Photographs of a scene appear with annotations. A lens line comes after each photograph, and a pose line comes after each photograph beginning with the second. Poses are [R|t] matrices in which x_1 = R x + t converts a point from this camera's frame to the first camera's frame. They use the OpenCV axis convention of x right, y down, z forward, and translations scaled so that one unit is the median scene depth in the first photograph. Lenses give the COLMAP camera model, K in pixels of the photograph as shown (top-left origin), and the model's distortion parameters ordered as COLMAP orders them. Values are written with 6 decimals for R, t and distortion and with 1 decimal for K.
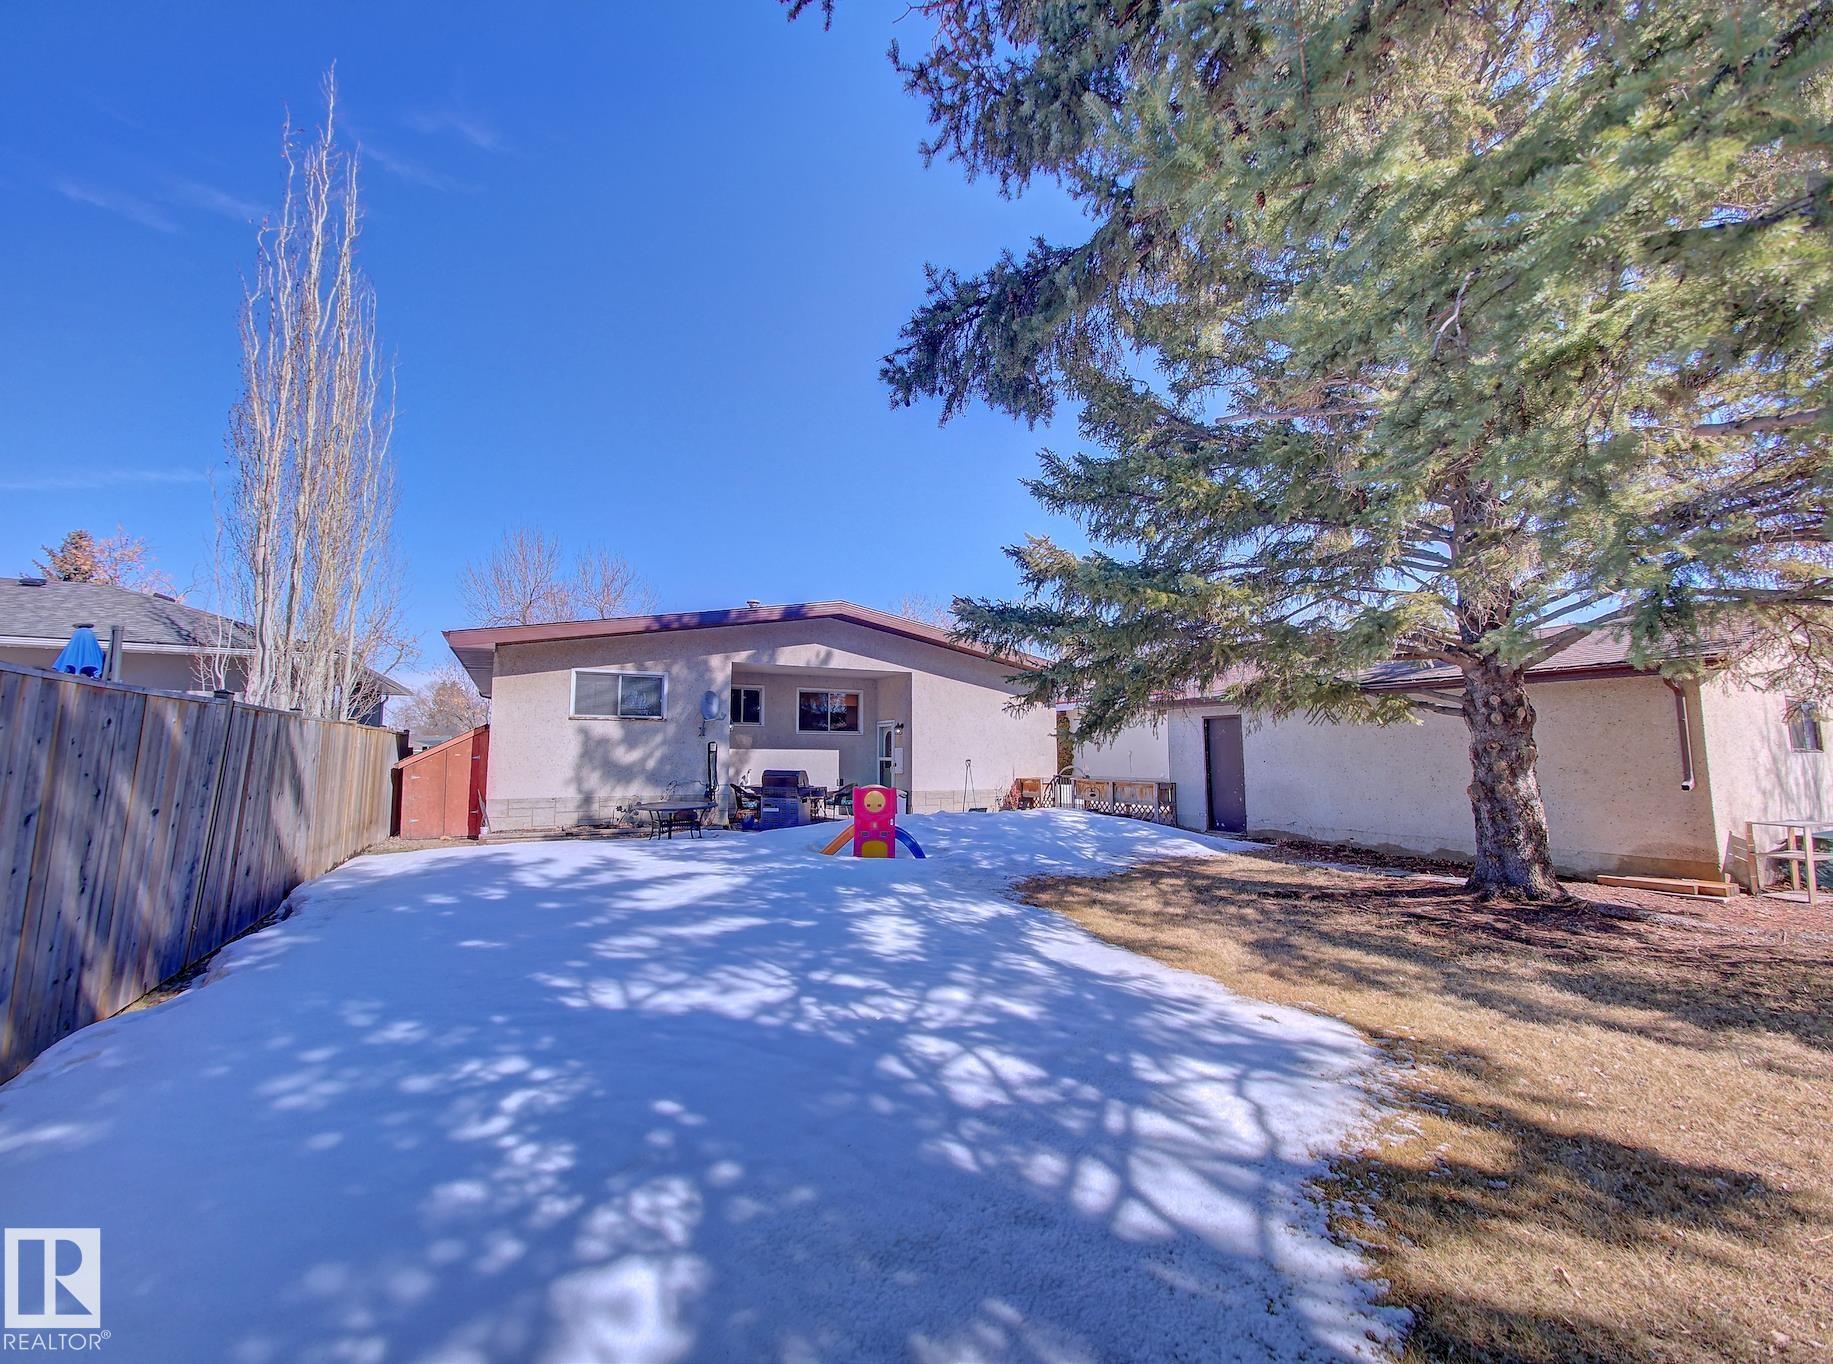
lens RADIAL K [[743.4, 0, 908.5], [0, 743.4, 689.6], [0, 0, 1]] dist [0.002390, -0.000159]
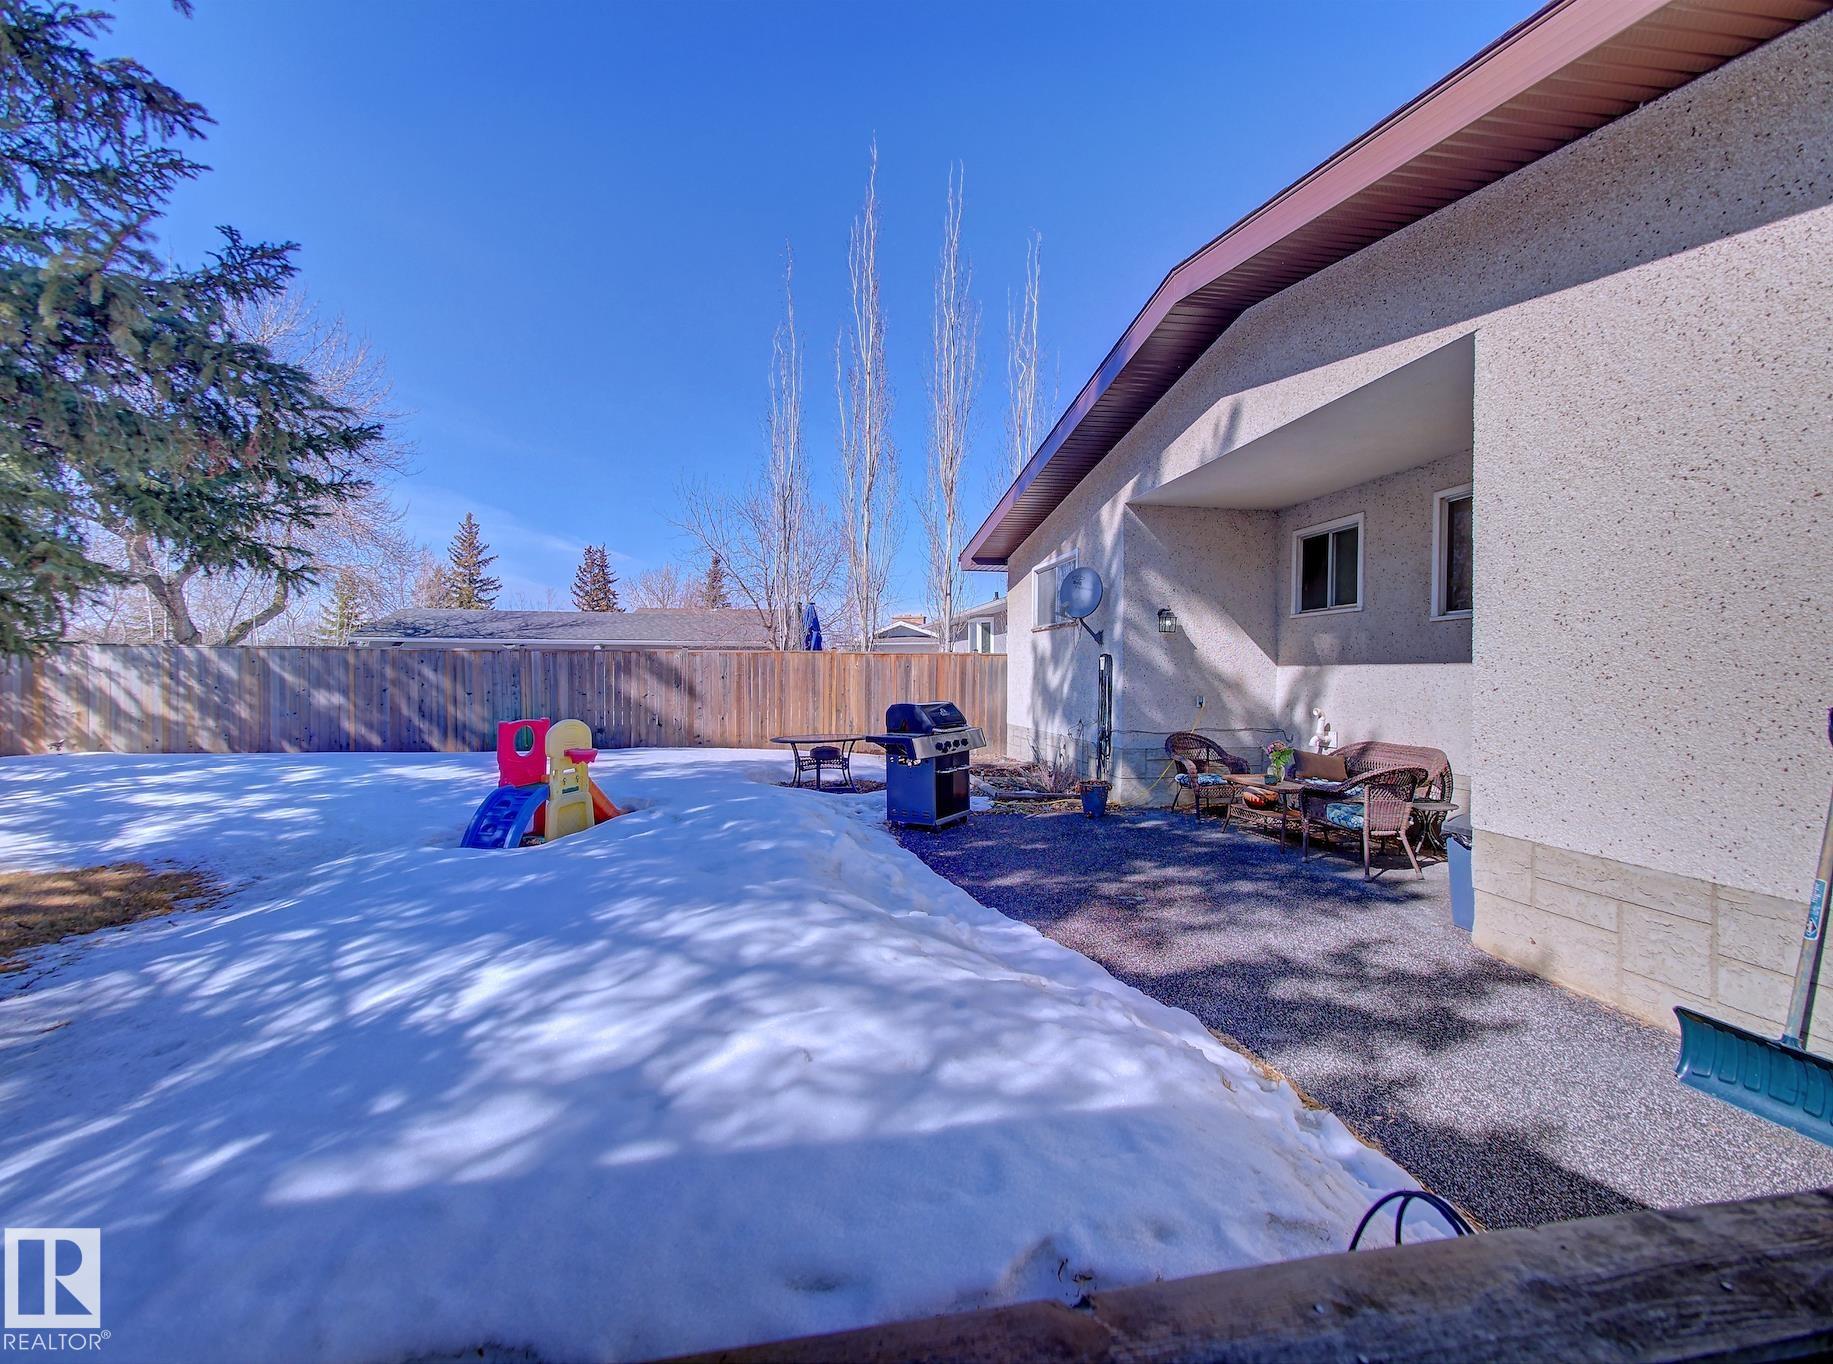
lens RADIAL K [[743.4, 0, 907.3], [0, 743.4, 678.5], [0, 0, 1]] dist [0.002390, -0.000159]
pose [[-0.337621, -0.009122, -0.941238, 0.693551], [0.070404, 0.996907, -0.034915, 0.201203], [0.938645, -0.078055, -0.335935, 2.117368]]
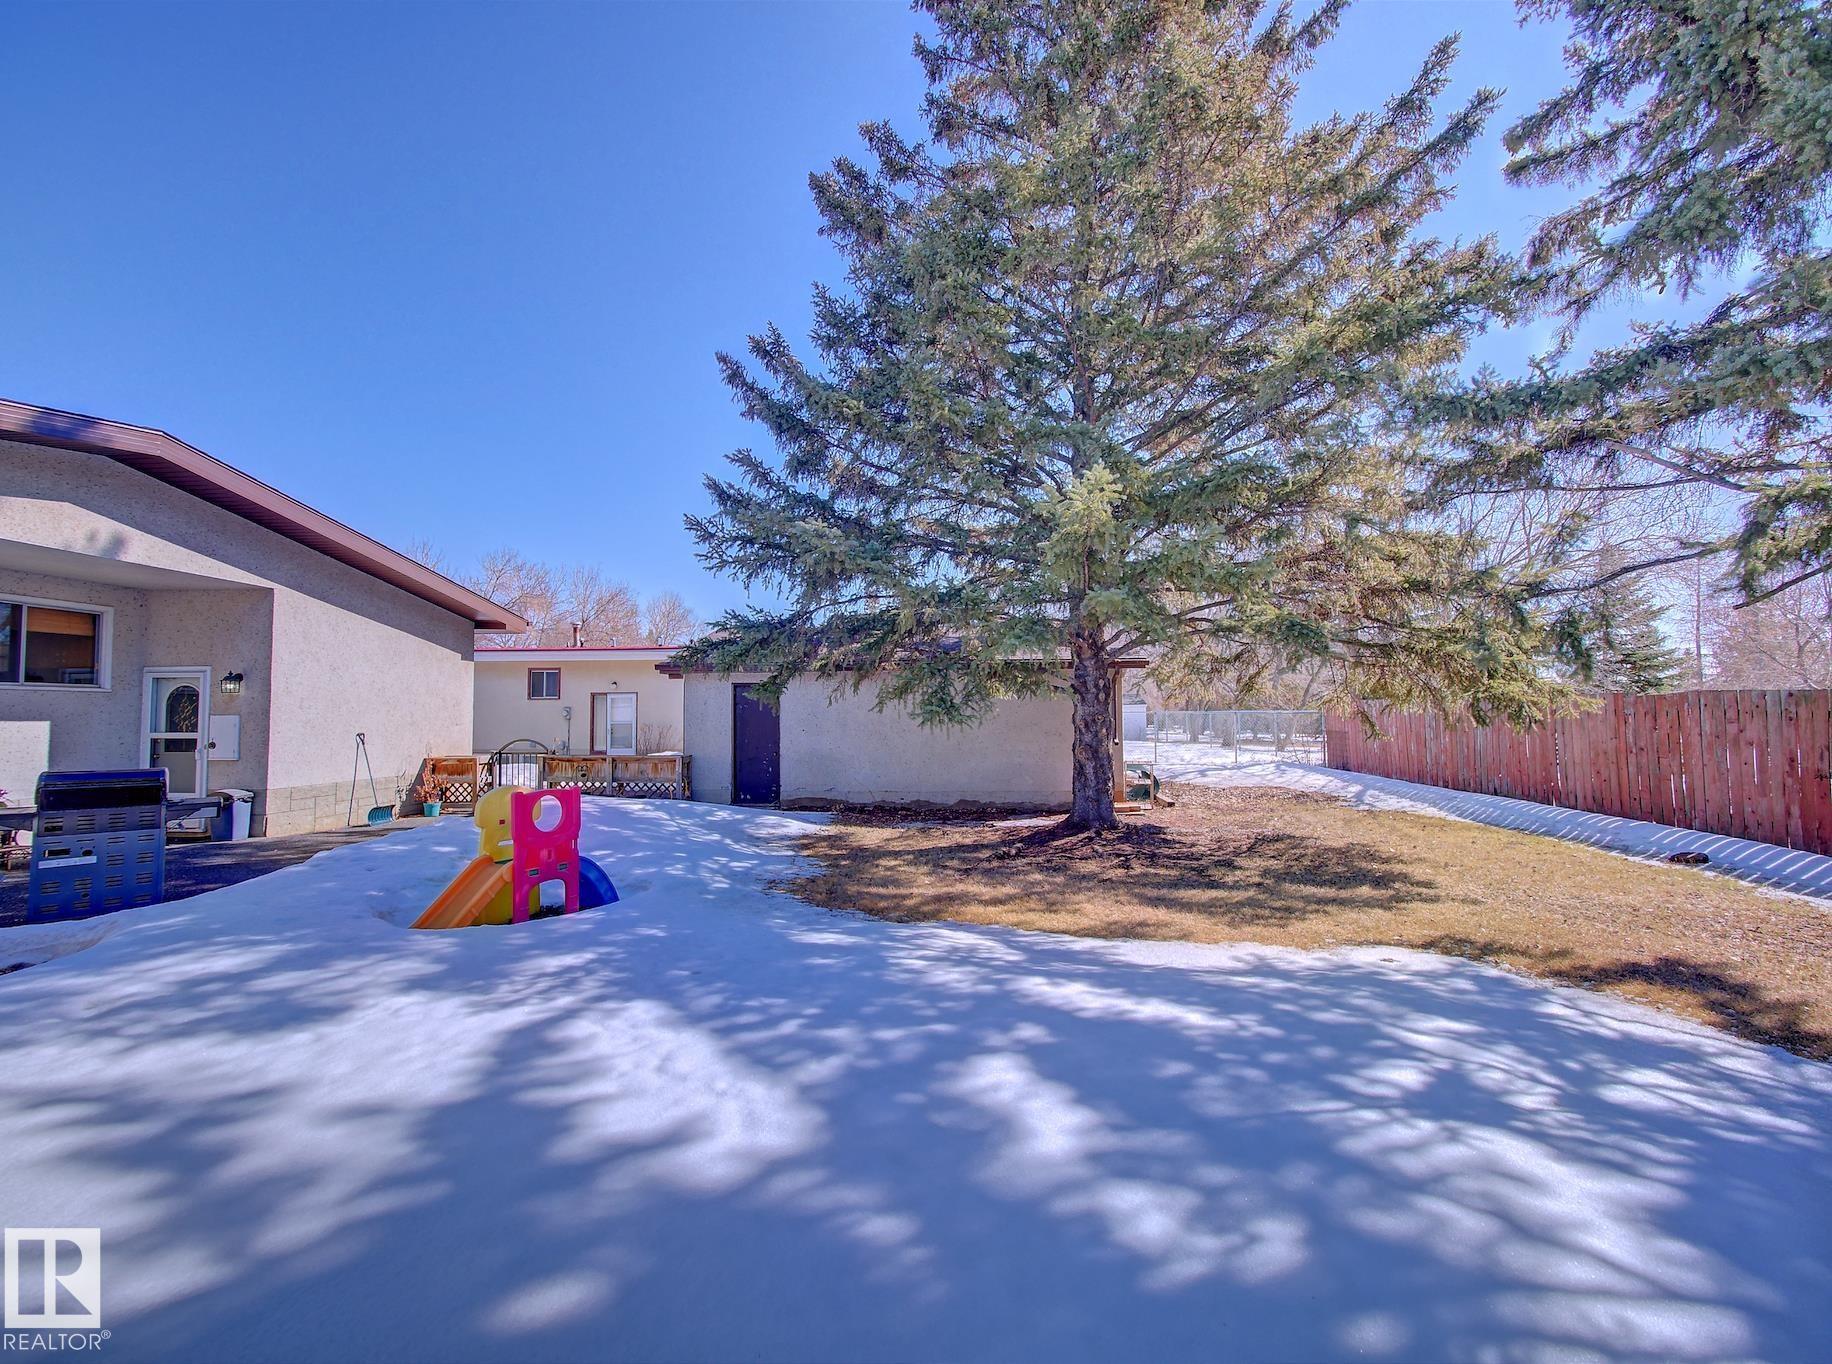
lens RADIAL K [[743.0, 0, 908.7], [0, 743.0, 678.9], [0, 0, 1]] dist [0.002390, -0.000159]
pose [[0.525443, 0.038119, 0.849975, -0.534794], [-0.069918, 0.997552, -0.001515, 0.033107], [-0.847951, -0.058632, 0.526822, 0.607546]]
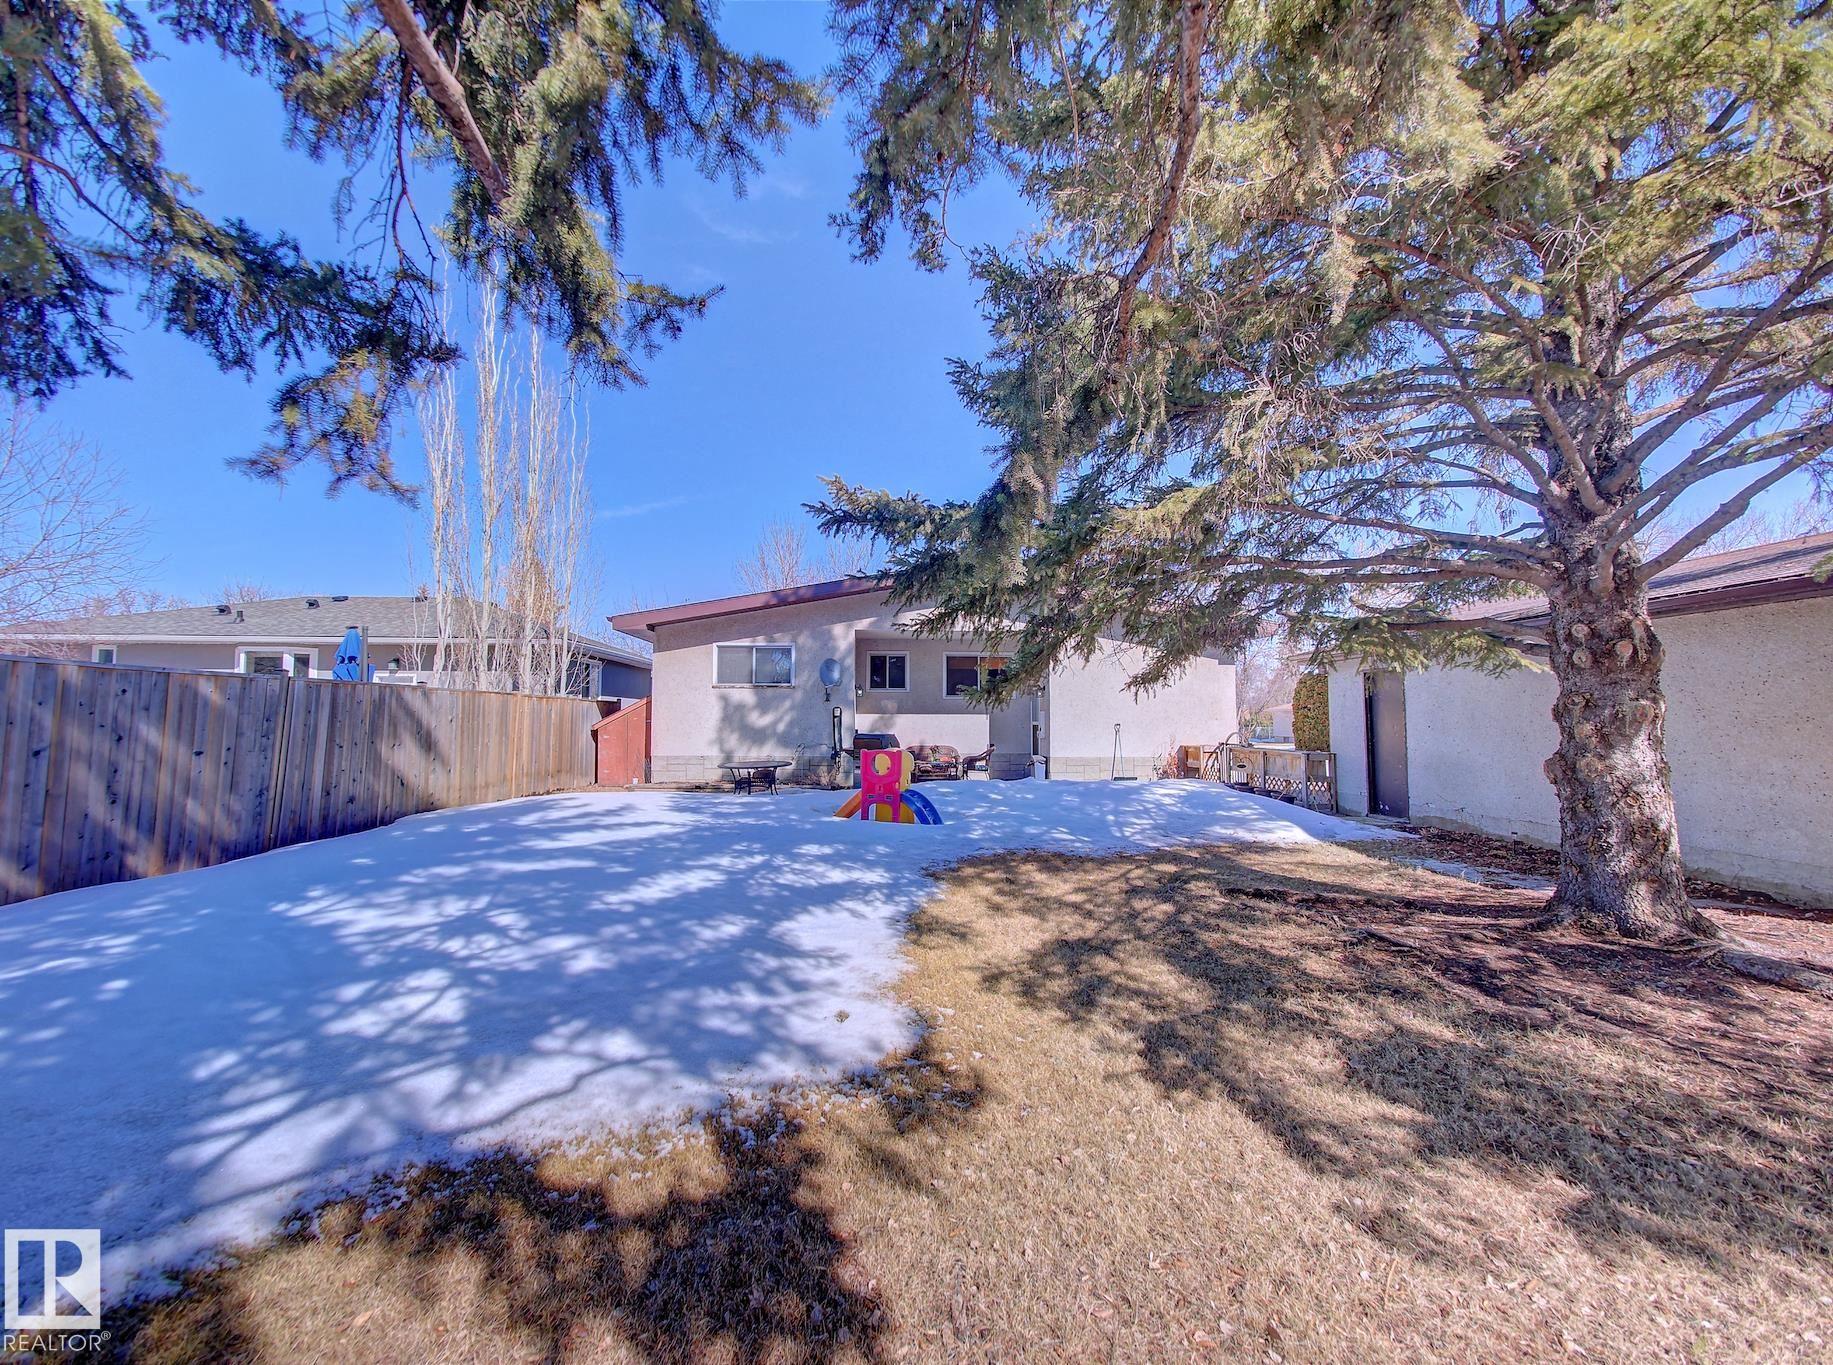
lens RADIAL K [[743.4, 0, 905.0], [0, 743.4, 687.9], [0, 0, 1]] dist [0.002390, -0.000159]
pose [[0.910442, -0.017404, -0.413271, 0.528166], [0.034623, 0.998815, 0.034212, 0.021644], [0.412186, -0.045457, 0.909965, 0.155364]]
